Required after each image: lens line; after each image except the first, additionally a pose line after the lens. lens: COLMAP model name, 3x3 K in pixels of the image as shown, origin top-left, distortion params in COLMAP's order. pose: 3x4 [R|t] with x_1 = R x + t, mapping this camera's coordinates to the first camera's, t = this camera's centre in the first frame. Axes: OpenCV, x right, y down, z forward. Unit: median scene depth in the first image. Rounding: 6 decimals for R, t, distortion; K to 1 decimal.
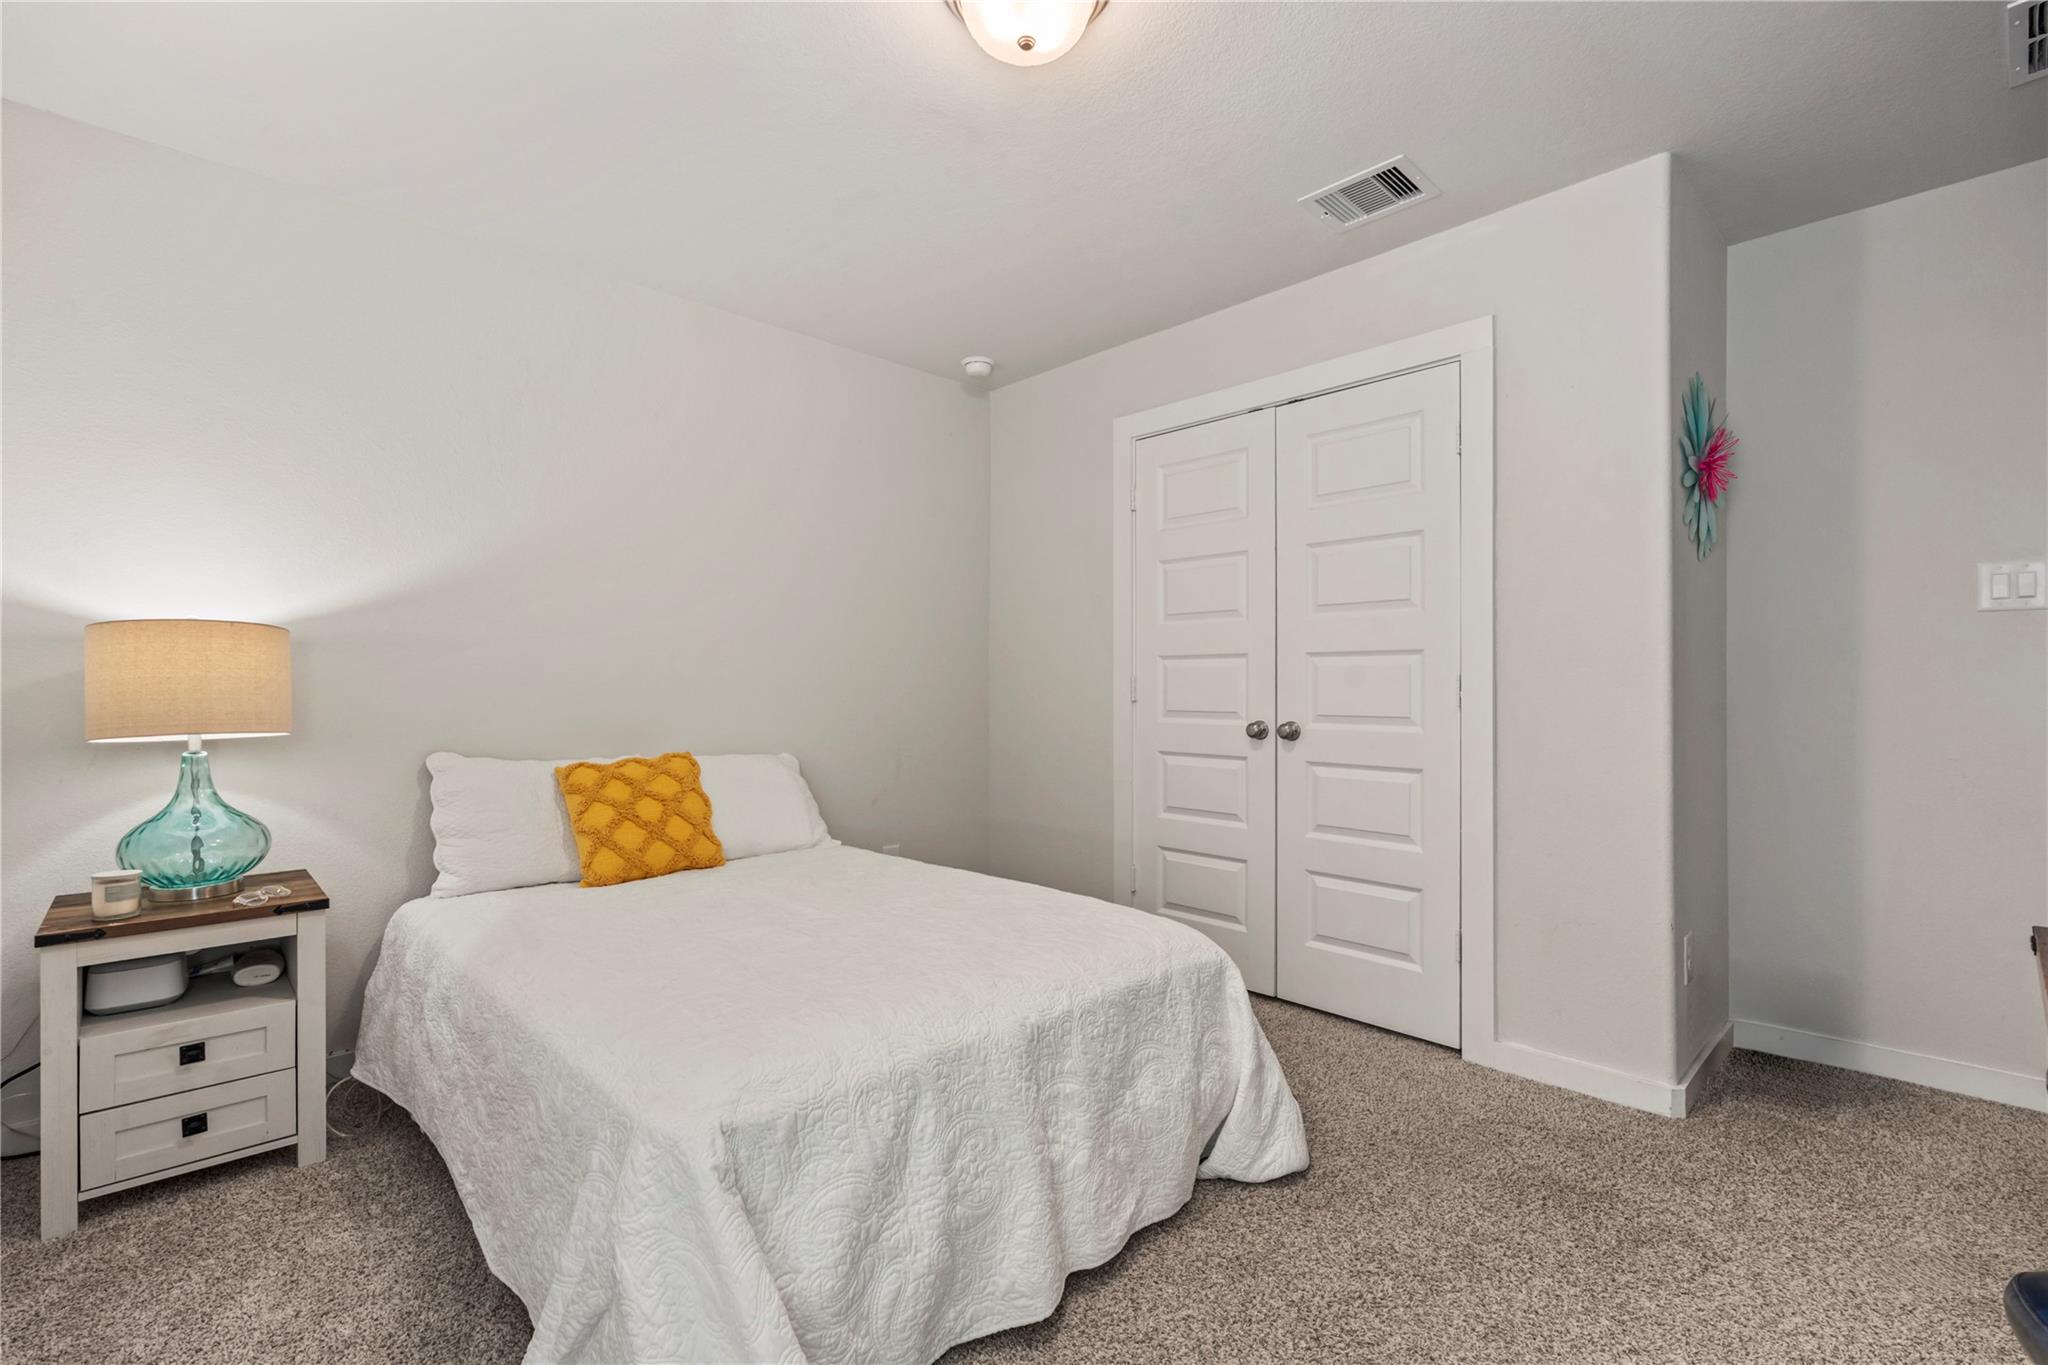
lens RADIAL K [[919.7, 0, 995.9], [0, 919.7, 687.8], [0, 0, 1]] dist [-0.000730, 0.000066]
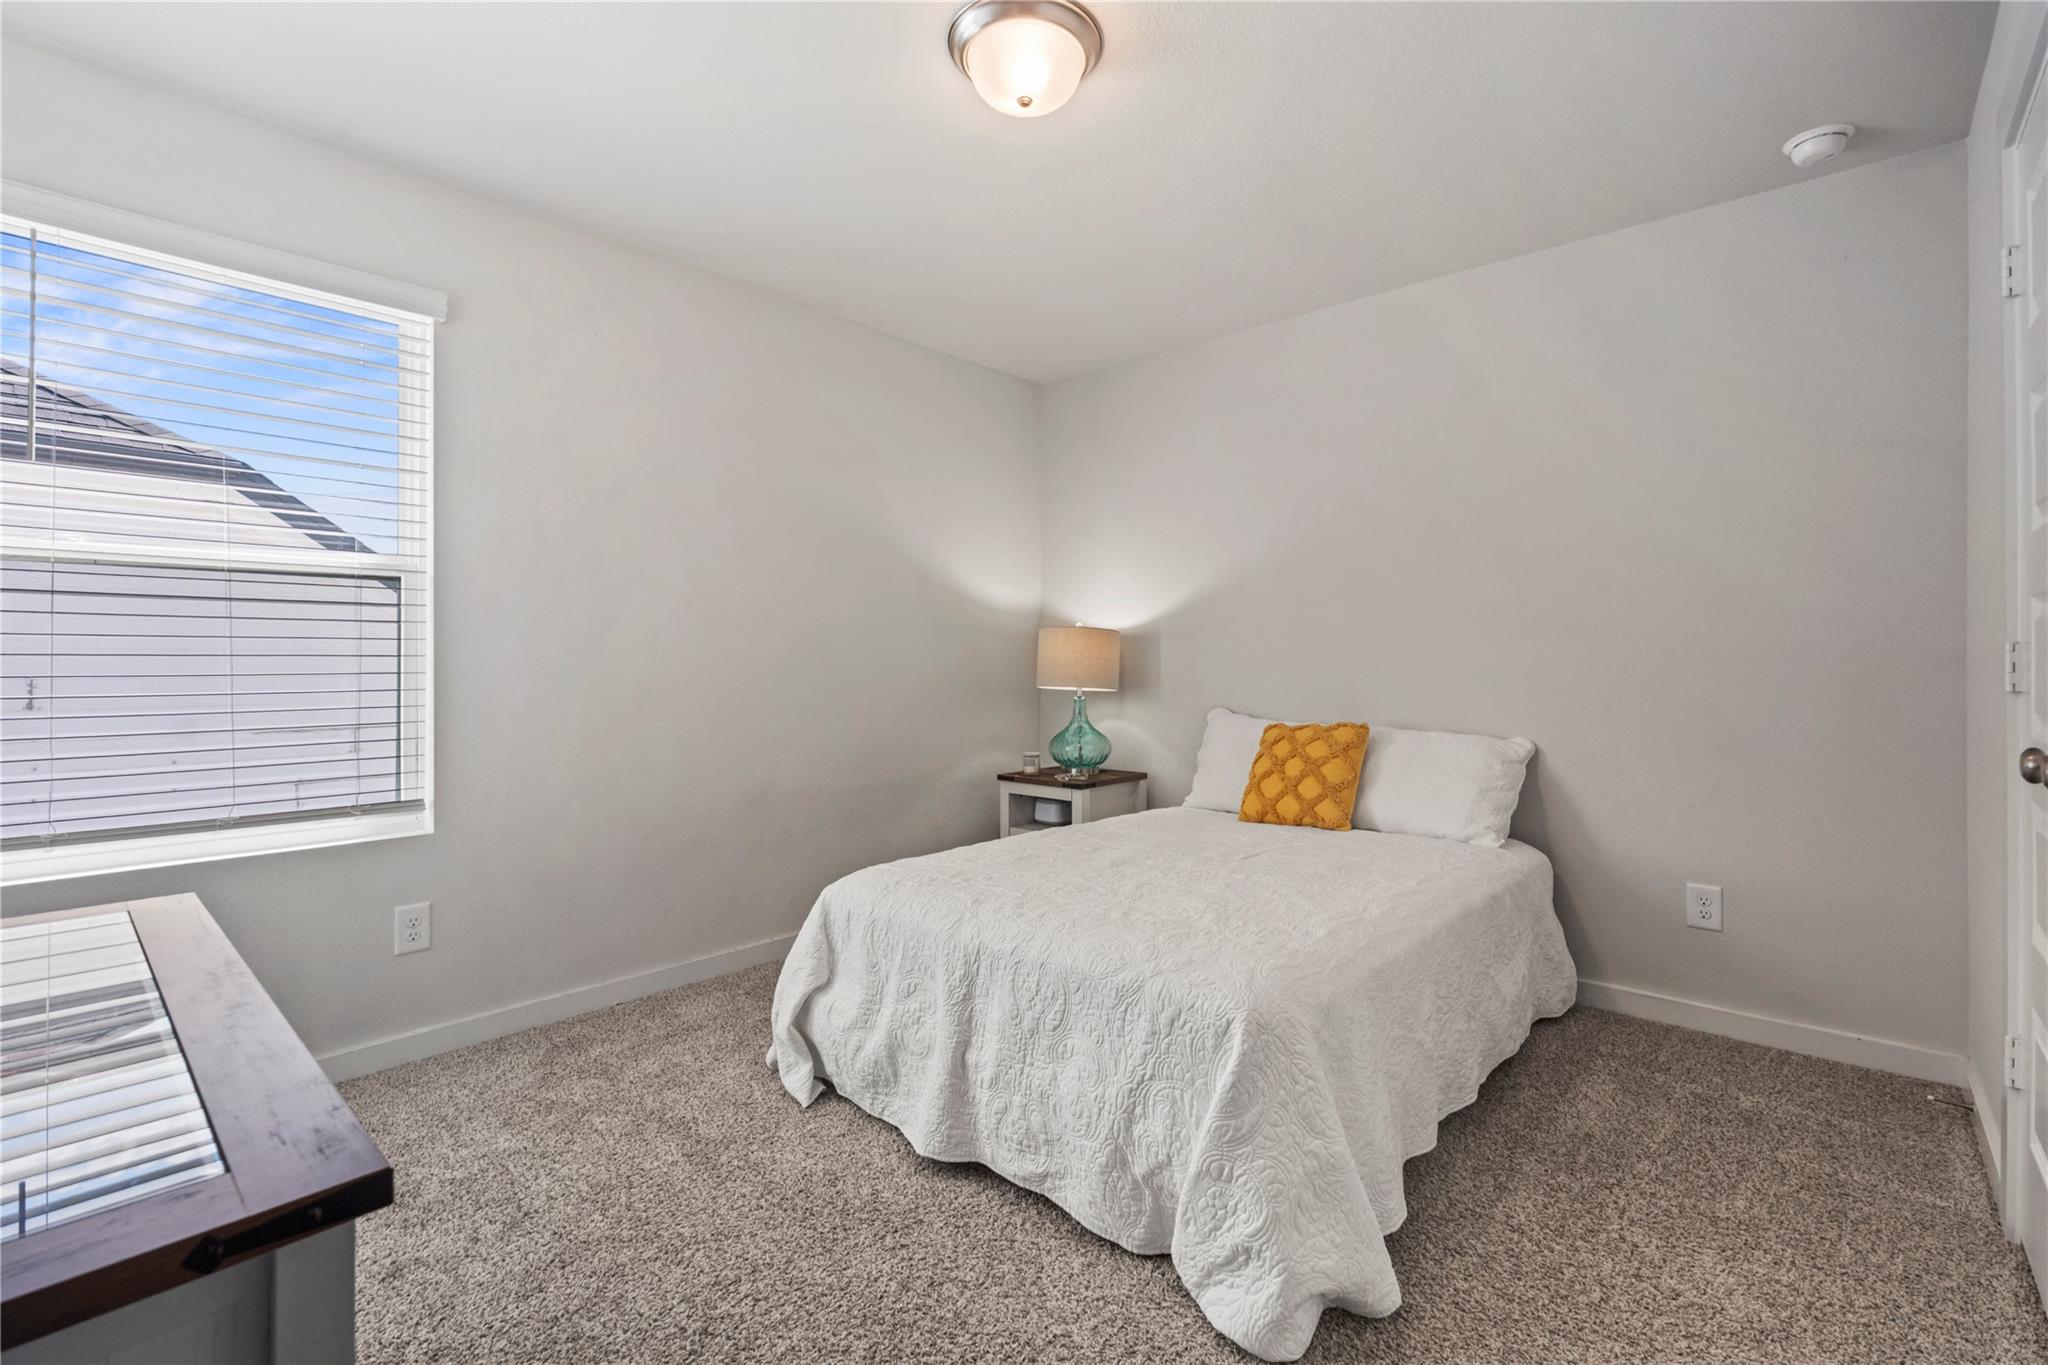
lens RADIAL K [[922.7, 0, 1029.3], [0, 922.7, 659.3], [0, 0, 1]] dist [0.000868, 0.000319]
pose [[0.091198, 0.002995, -0.995828, 0.886407], [0.000126, 0.999995, 0.003019, -0.009086], [0.995833, -0.000401, 0.091197, 0.668465]]
